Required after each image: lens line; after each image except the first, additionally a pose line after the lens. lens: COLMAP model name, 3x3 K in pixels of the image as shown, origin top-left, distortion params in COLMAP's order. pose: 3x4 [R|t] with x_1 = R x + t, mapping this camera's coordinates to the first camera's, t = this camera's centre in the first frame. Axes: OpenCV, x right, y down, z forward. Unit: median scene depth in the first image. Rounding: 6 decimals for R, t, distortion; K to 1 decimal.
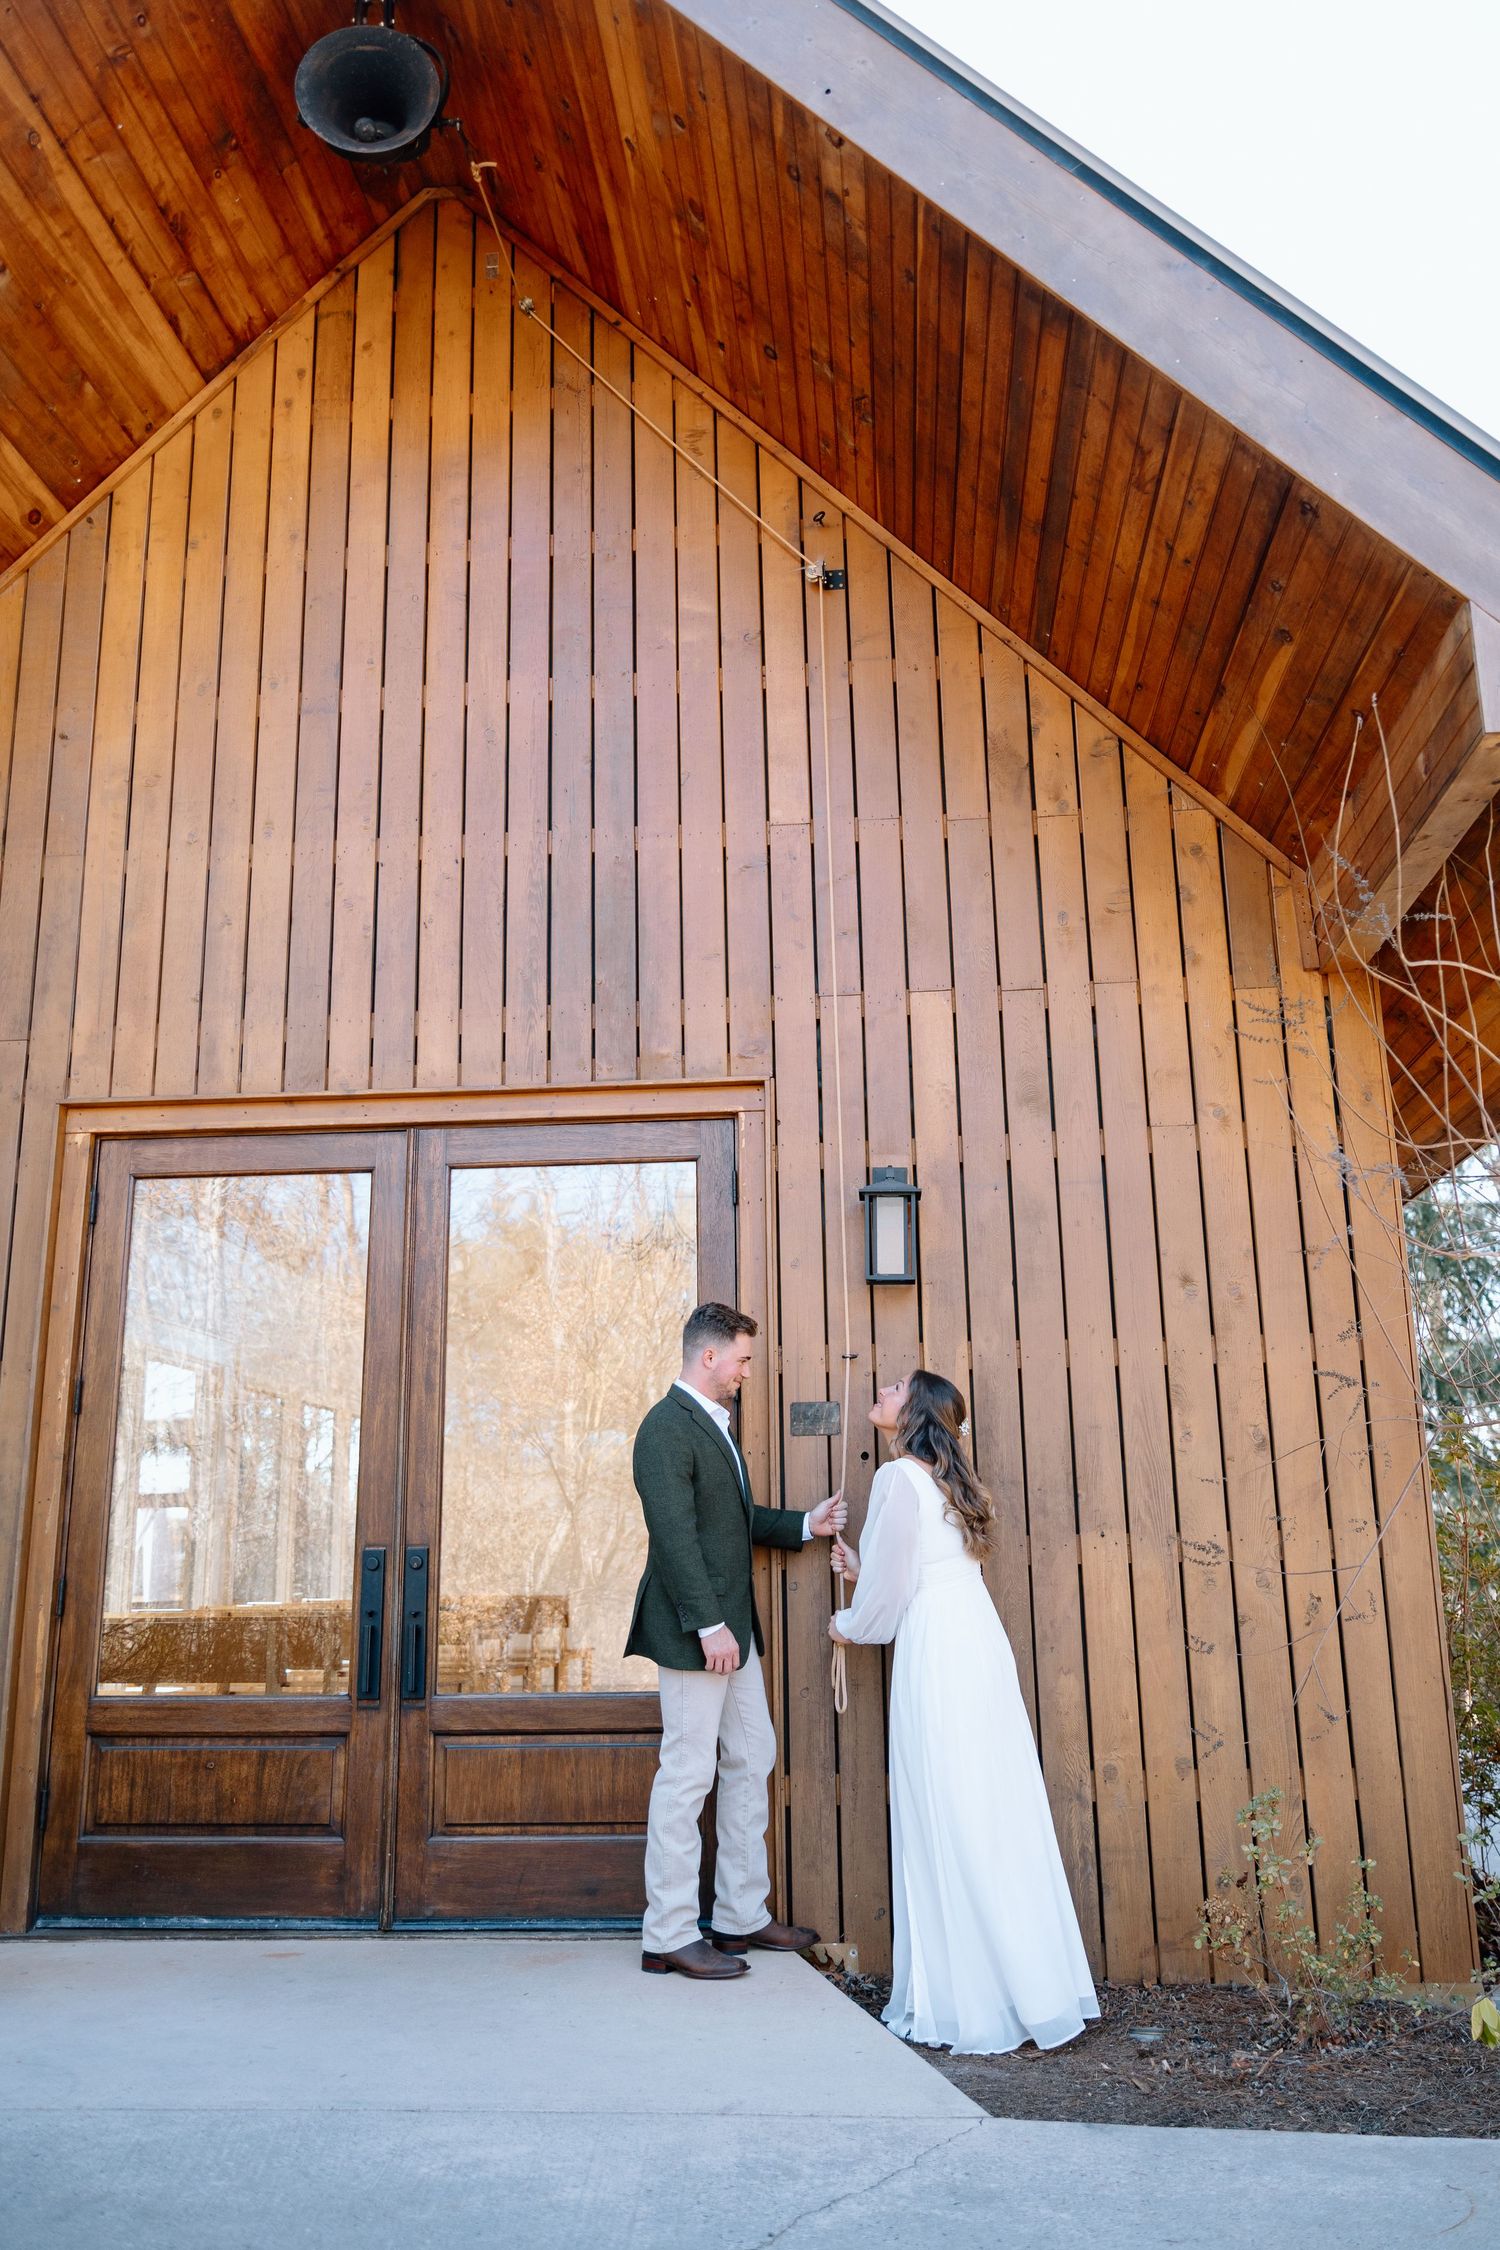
lens RADIAL K [[1782.3, 0, 765.8], [0, 1782.3, 1117.0], [0, 0, 1]] dist [-0.057882, 0.062761]
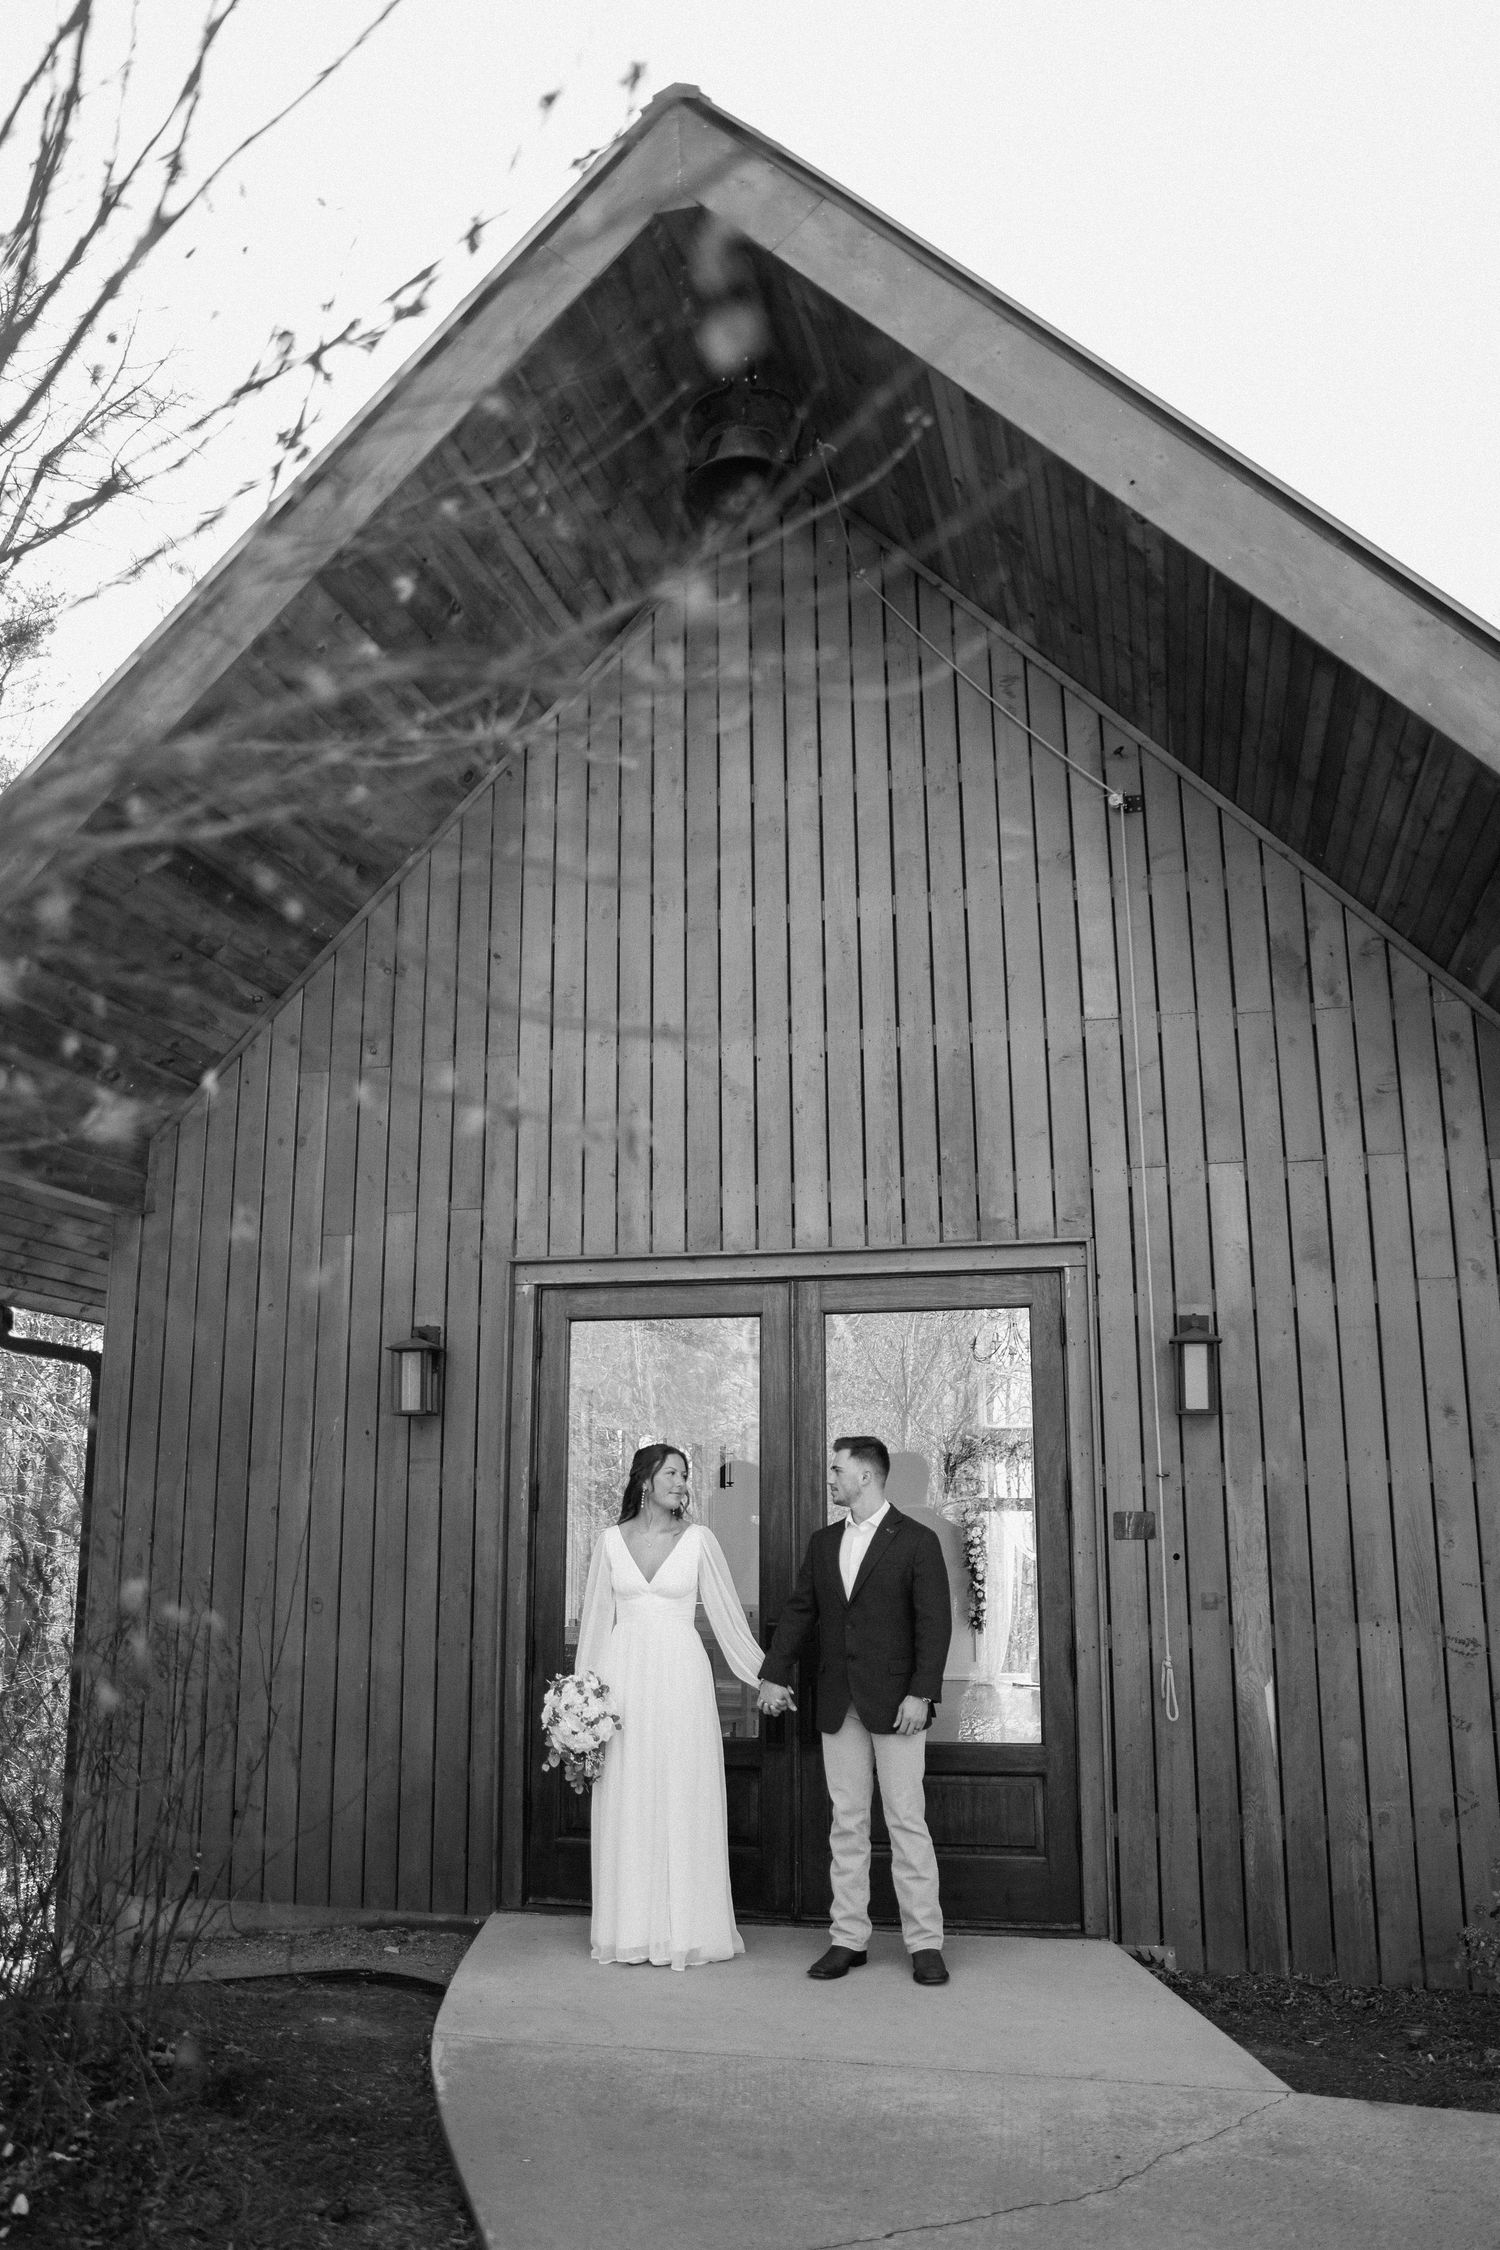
lens RADIAL K [[1782.3, 0, 759.4], [0, 1782.3, 1159.2], [0, 0, 1]] dist [-0.057882, 0.062761]
pose [[0.988437, -0.019415, -0.150383, -0.036661], [0.024953, 0.999075, 0.035028, -0.124273], [0.149564, -0.038375, 0.988007, -0.222662]]
